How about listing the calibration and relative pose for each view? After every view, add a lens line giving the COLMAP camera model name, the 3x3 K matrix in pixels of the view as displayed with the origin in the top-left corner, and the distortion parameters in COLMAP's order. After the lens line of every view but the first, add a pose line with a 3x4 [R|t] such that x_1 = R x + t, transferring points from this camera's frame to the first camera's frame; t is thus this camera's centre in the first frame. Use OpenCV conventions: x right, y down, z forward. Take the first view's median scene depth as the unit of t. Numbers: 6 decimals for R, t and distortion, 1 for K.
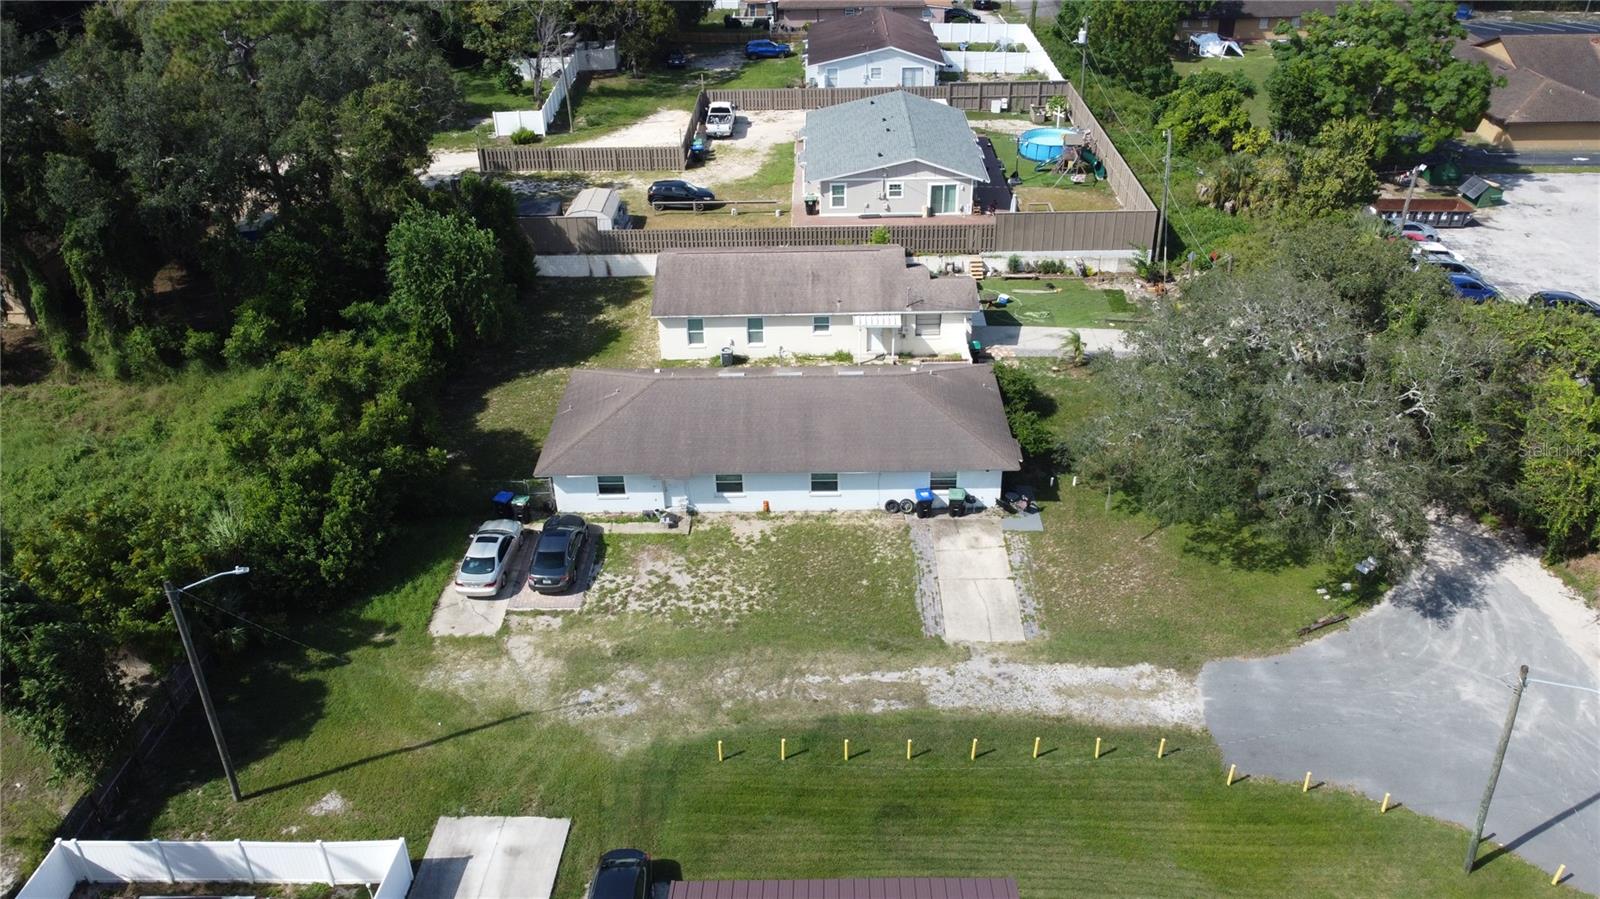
lens RADIAL K [[1207.7, 0, 800.7], [0, 1207.7, 459.1], [0, 0, 1]] dist [0.005914, -0.011976]
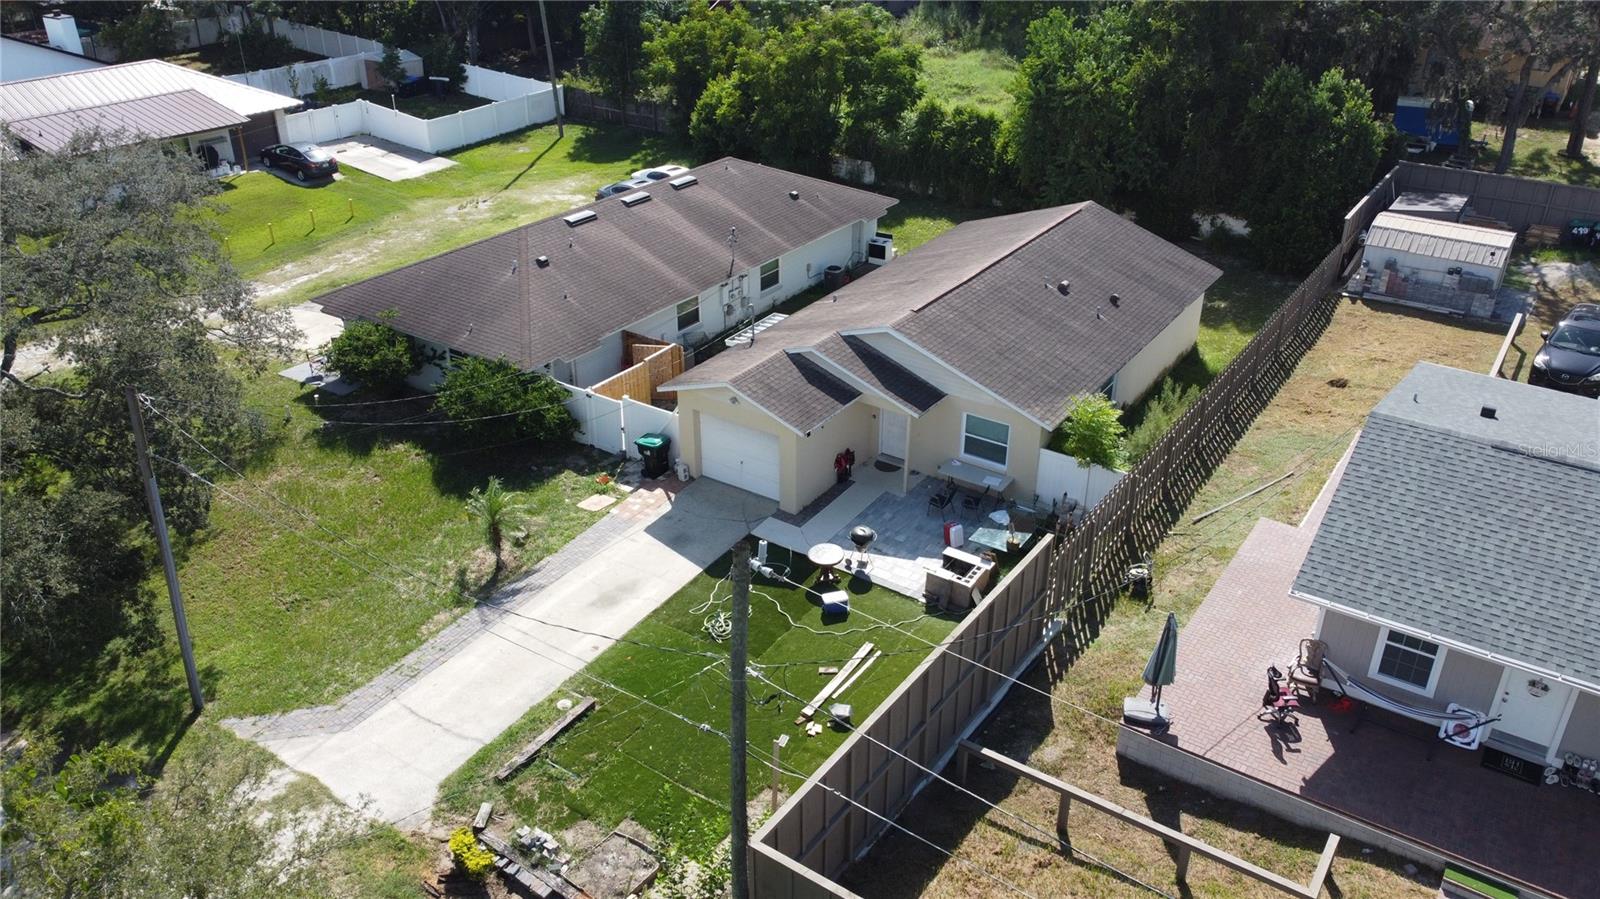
lens RADIAL K [[1207.7, 0, 800.7], [0, 1207.7, 459.1], [0, 0, 1]] dist [0.005914, -0.011976]
pose [[-0.555895, 0.411889, -0.722031, 0.635451], [-0.427560, 0.603218, 0.673291, -0.609085], [0.712863, 0.682990, -0.159219, 1.493859]]
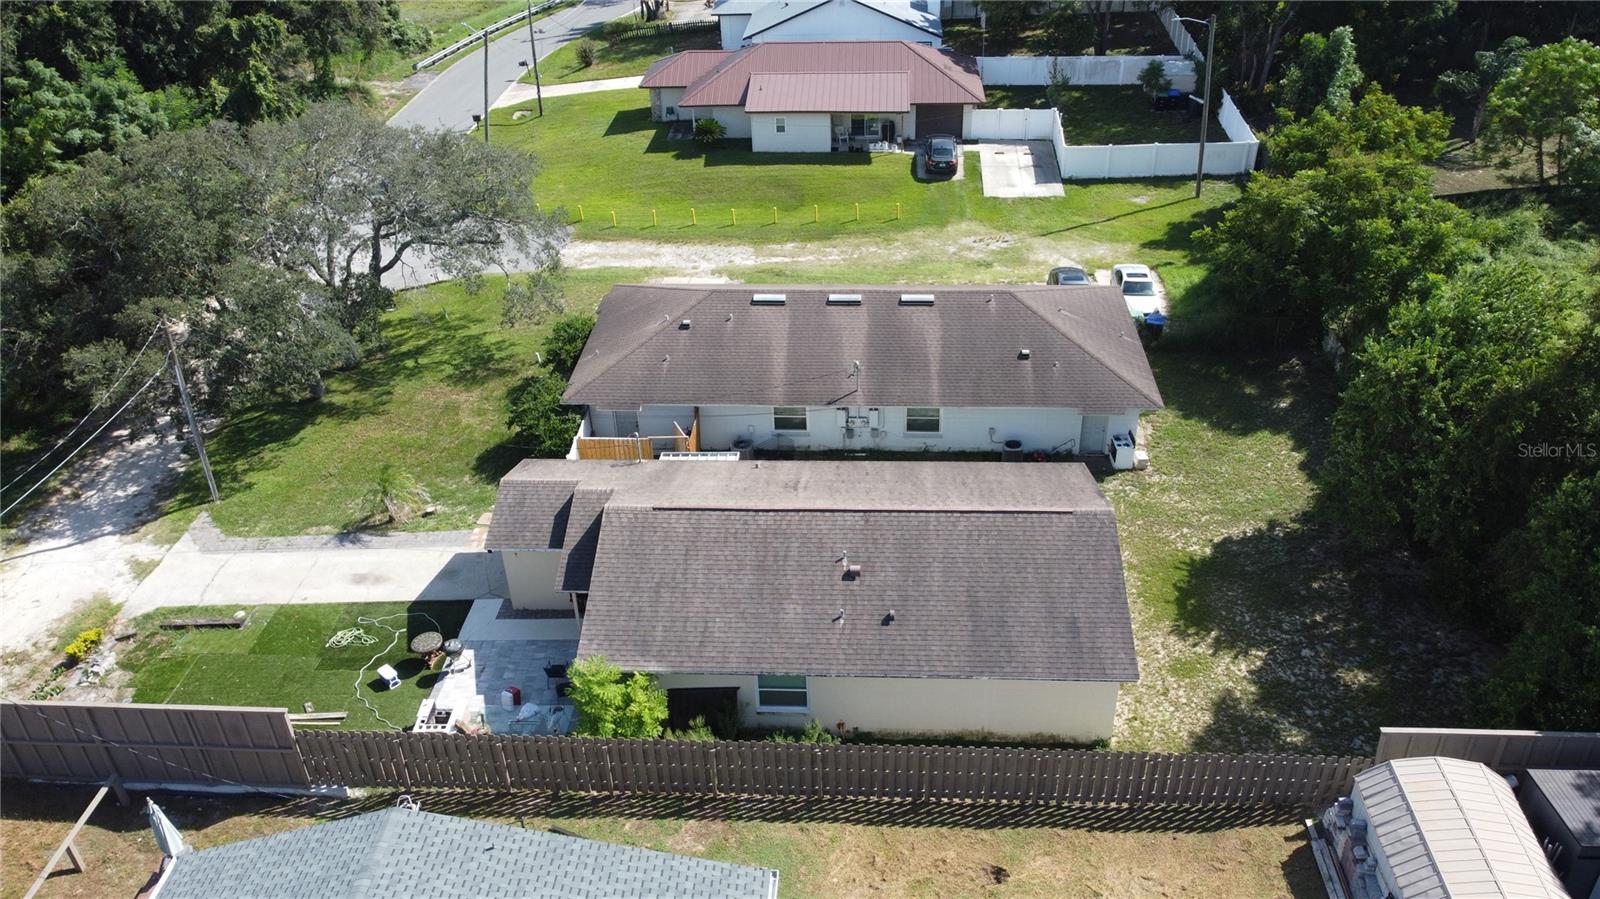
lens RADIAL K [[1207.7, 0, 800.7], [0, 1207.7, 459.1], [0, 0, 1]] dist [0.005914, -0.011976]
pose [[-0.997373, 0.013822, 0.071107, -0.040329], [0.070100, 0.431576, 0.899349, -0.852714], [-0.018257, 0.901971, -0.431411, 1.642878]]
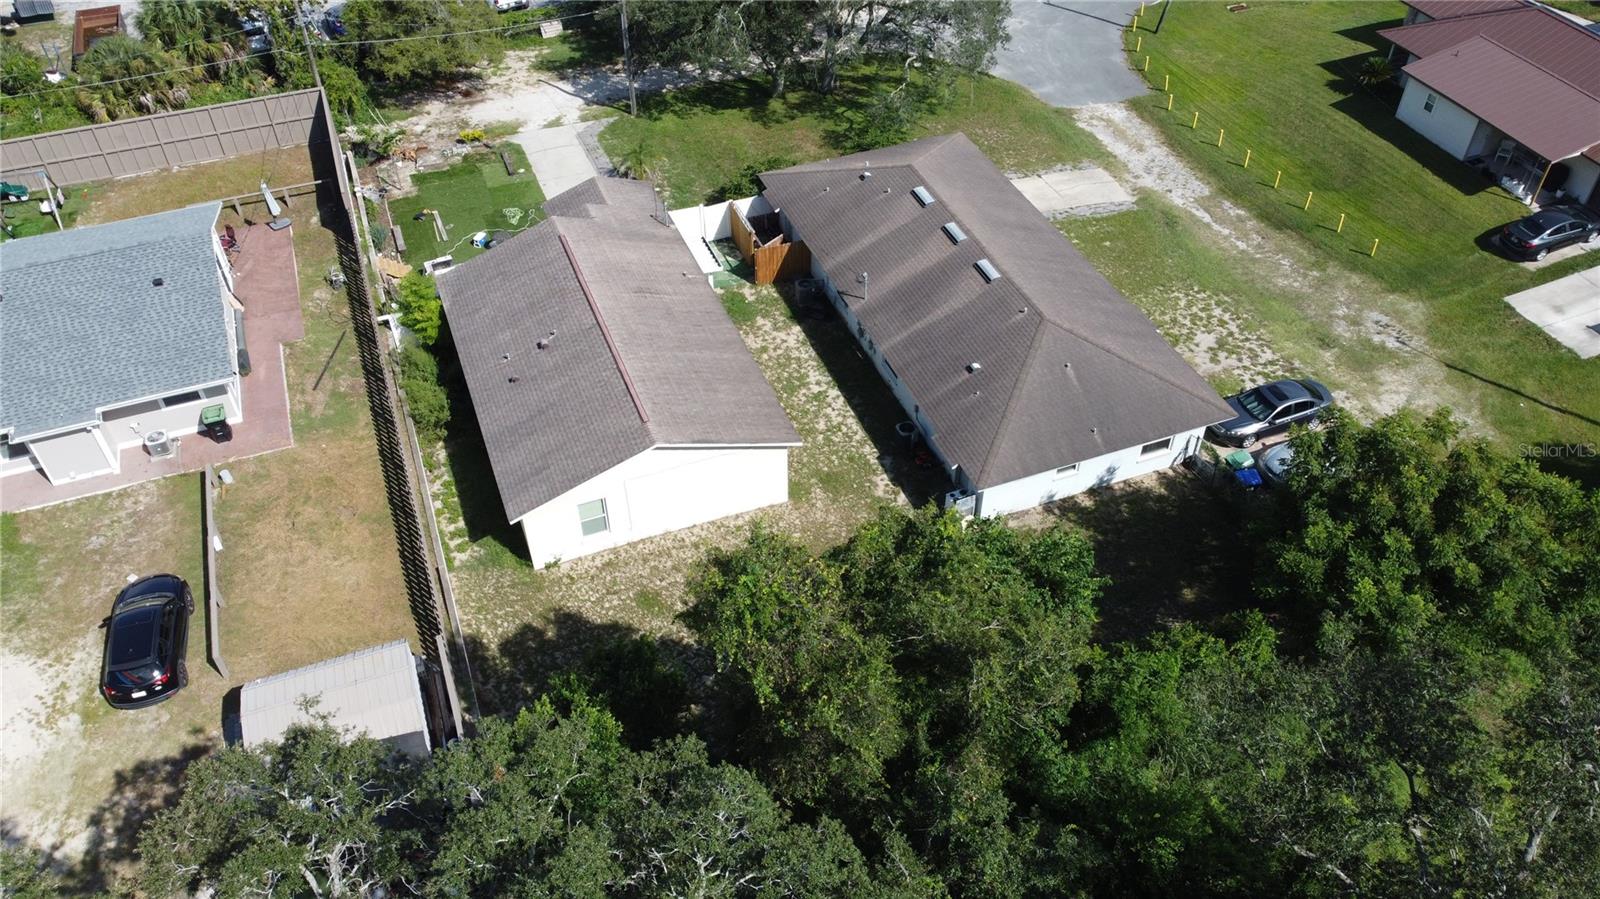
lens RADIAL K [[1207.7, 0, 800.7], [0, 1207.7, 459.1], [0, 0, 1]] dist [0.005914, -0.011976]
pose [[-0.372438, -0.622449, 0.688365, -0.721617], [0.497063, 0.492581, 0.714347, -0.723853], [-0.783721, 0.608211, 0.125940, 1.221061]]
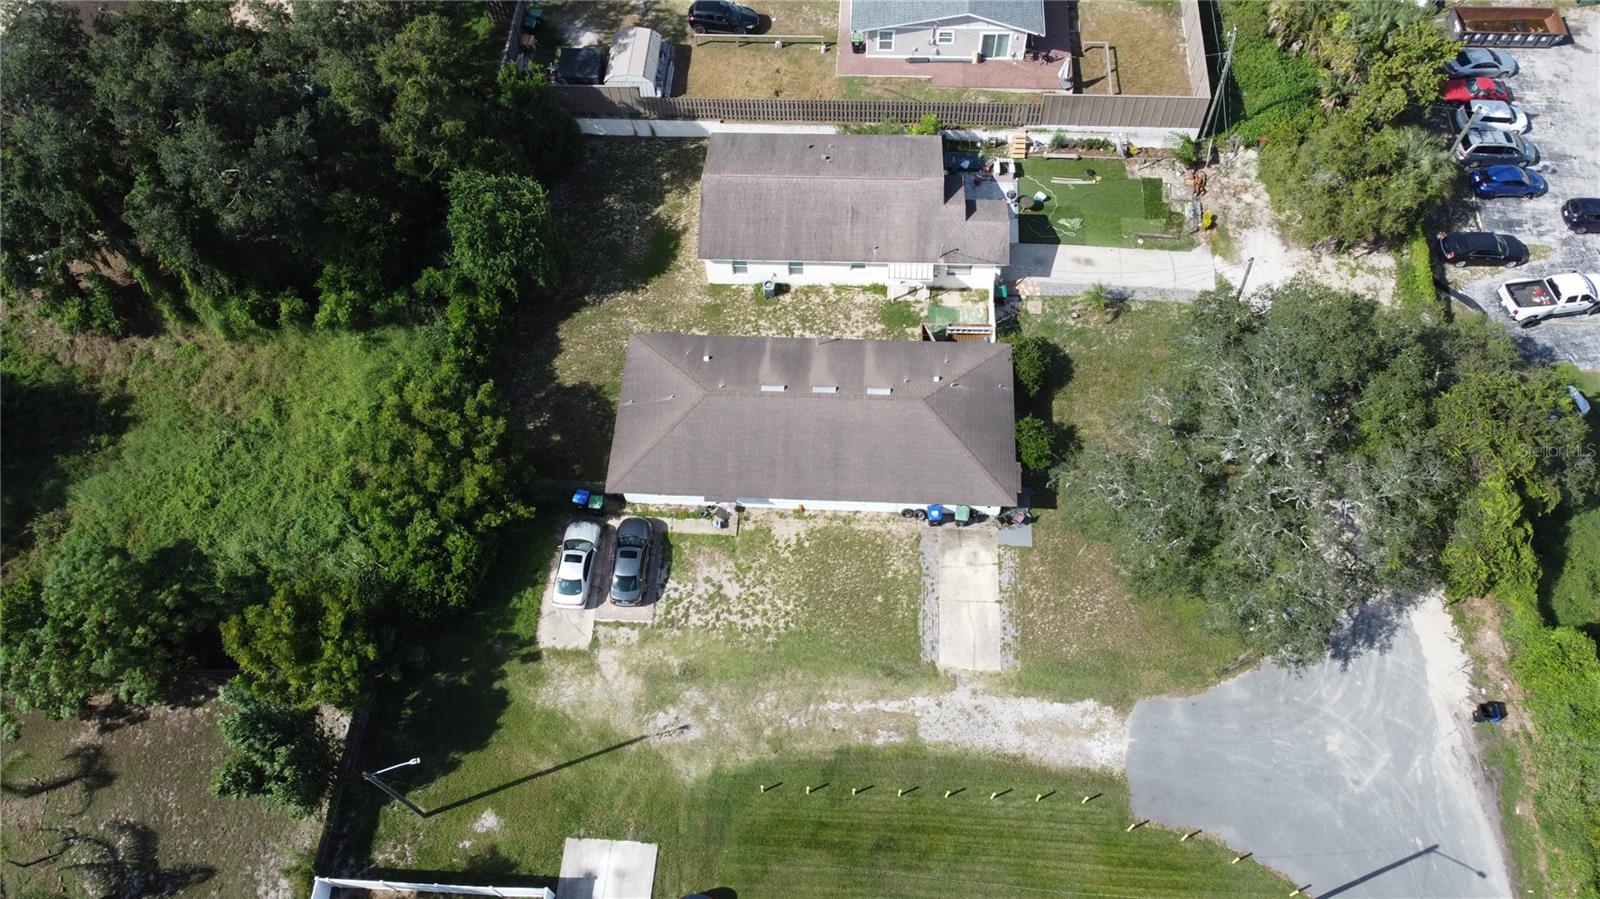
lens RADIAL K [[1207.7, 0, 800.7], [0, 1207.7, 459.1], [0, 0, 1]] dist [0.005914, -0.011976]
pose [[0.998961, 0.032221, -0.032221, 0.008112], [-0.012127, 0.869599, 0.493609, -0.645570], [0.043924, -0.492705, 0.869087, -0.008242]]
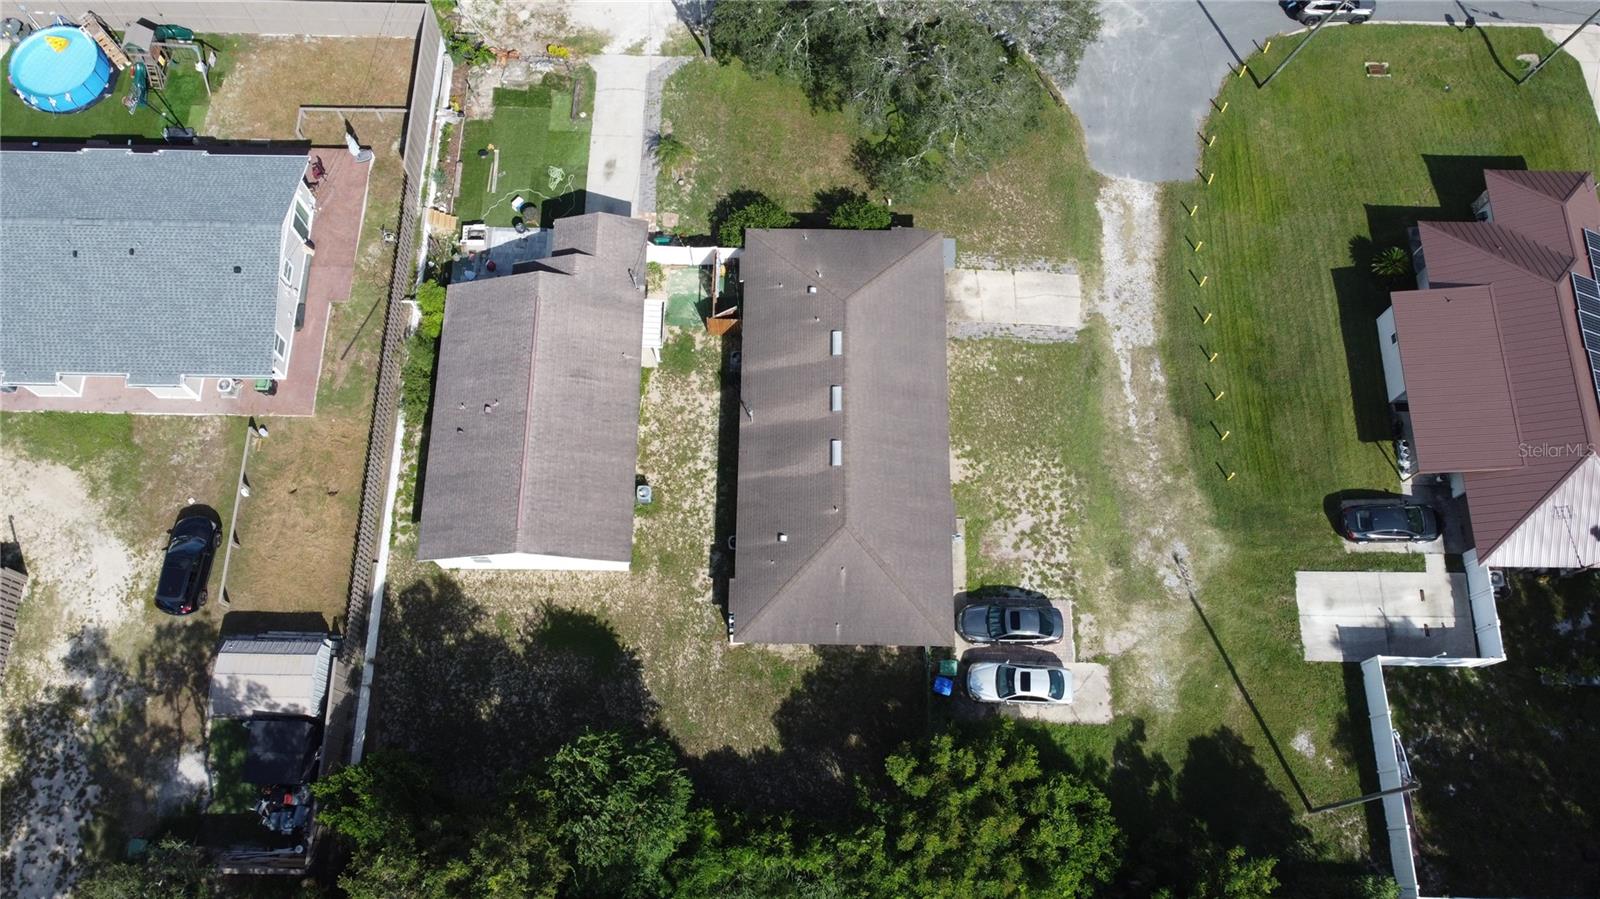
lens RADIAL K [[1207.7, 0, 800.7], [0, 1207.7, 459.1], [0, 0, 1]] dist [0.005914, -0.011976]
pose [[-0.001532, -0.937157, 0.348905, -0.462752], [0.509165, 0.299561, 0.806854, -1.002029], [-0.860667, 0.178886, 0.476709, 0.632667]]
